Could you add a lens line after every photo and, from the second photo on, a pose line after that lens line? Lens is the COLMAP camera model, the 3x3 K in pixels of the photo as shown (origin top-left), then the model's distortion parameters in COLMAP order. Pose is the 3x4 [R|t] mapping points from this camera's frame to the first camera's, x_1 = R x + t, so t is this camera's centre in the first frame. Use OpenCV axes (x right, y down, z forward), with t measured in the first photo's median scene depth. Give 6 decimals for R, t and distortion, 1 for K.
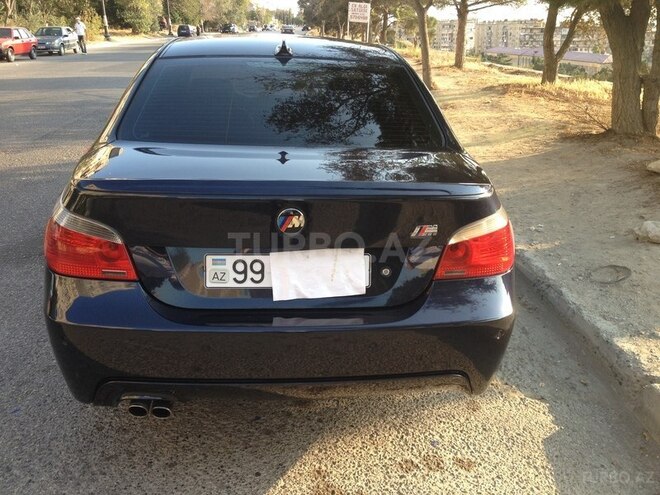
lens RADIAL K [[672.0, 0, 329.9], [0, 672.0, 247.7], [0, 0, 1]] dist [-0.010191, 0.000000]
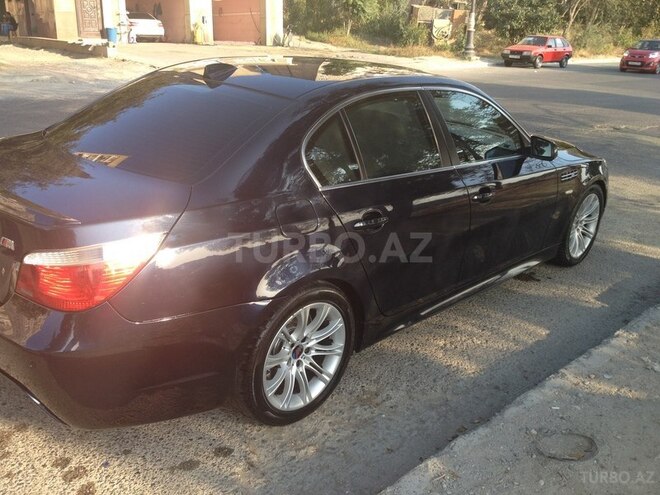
lens RADIAL K [[672.0, 0, 330.1], [0, 672.0, 247.5], [0, 0, 1]] dist [-0.010191, 0.000000]
pose [[0.633296, 0.274844, -0.723462, 0.161246], [-0.282606, 0.952387, 0.114428, -0.037104], [0.720466, 0.131988, 0.680815, 0.081112]]
